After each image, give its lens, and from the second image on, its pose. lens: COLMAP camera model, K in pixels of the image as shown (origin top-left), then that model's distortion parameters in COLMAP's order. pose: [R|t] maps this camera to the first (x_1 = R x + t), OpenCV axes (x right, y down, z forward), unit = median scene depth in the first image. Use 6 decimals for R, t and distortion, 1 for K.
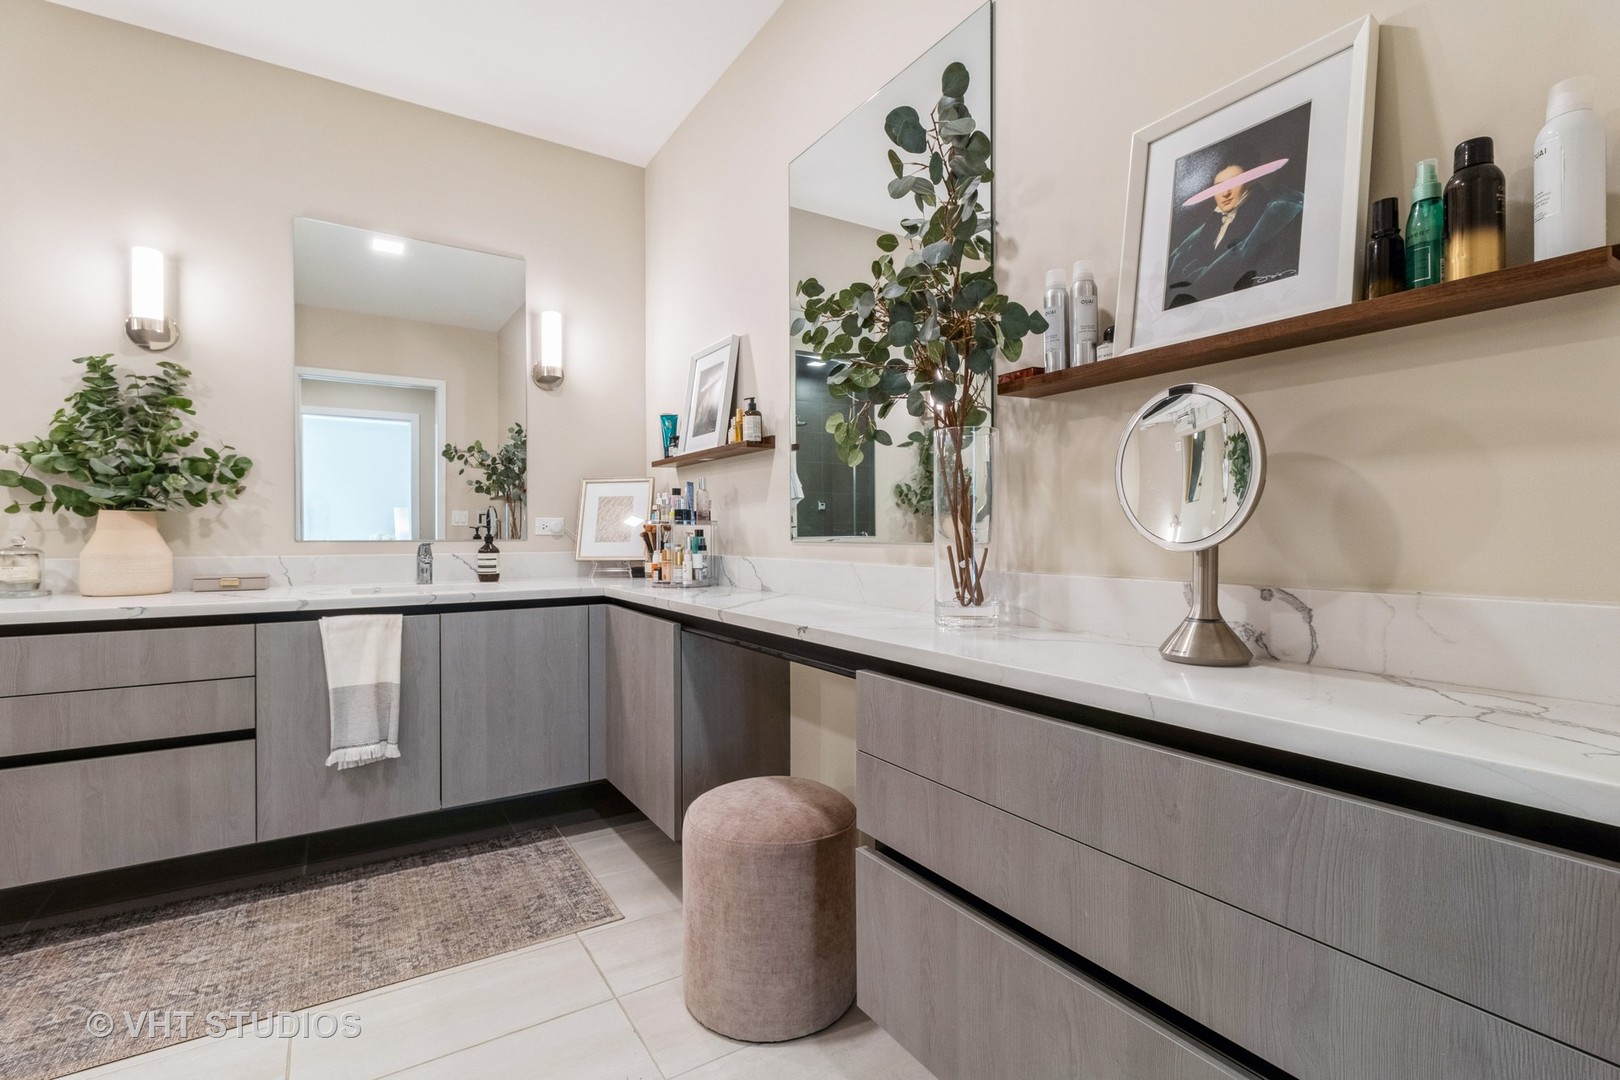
lens RADIAL K [[746.9, 0, 811.4], [0, 746.9, 539.3], [0, 0, 1]] dist [0.004835, 0.000174]
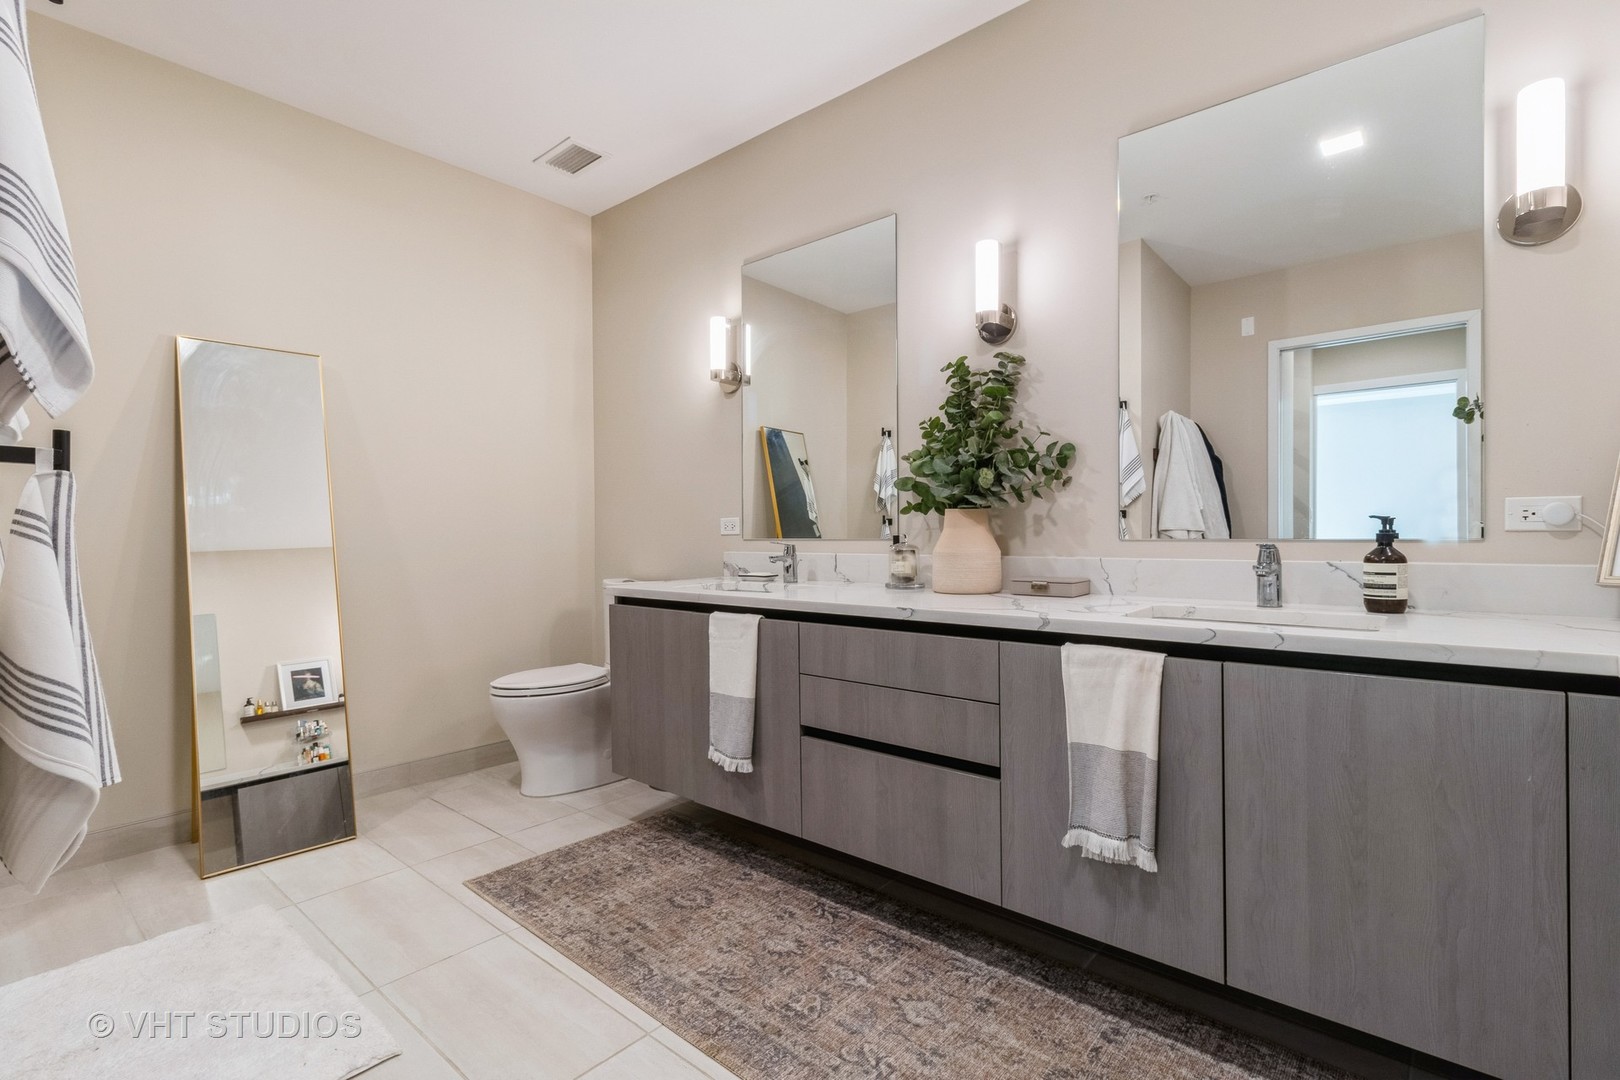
lens RADIAL K [[746.9, 0, 820.4], [0, 746.9, 538.7], [0, 0, 1]] dist [0.004835, 0.000174]
pose [[0.298498, 0.004751, -0.954398, -0.016811], [-0.000523, 0.999988, 0.004815, -0.003024], [0.954410, -0.000938, 0.298497, 0.527796]]
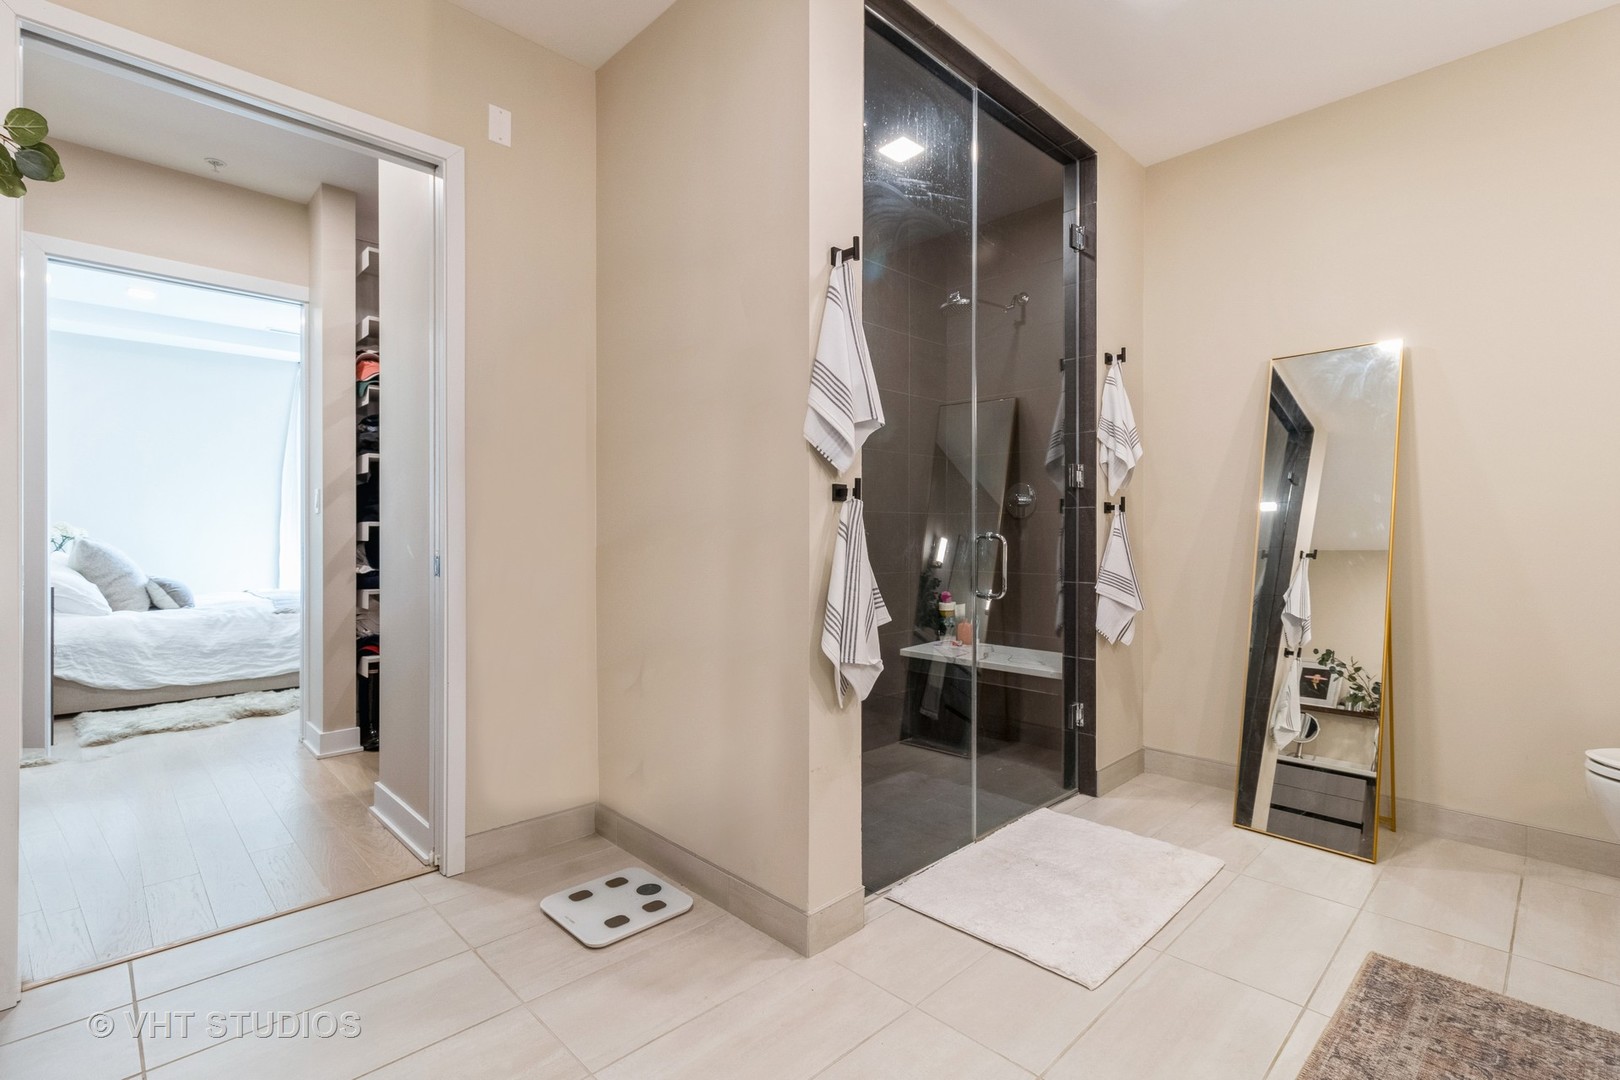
lens RADIAL K [[746.9, 0, 821.6], [0, 746.9, 534.9], [0, 0, 1]] dist [0.004835, 0.000174]
pose [[-0.975785, 0.002840, -0.218712, -0.339234], [0.000199, 0.999927, 0.012098, -0.020118], [0.218730, 0.011761, -0.975715, 1.081170]]
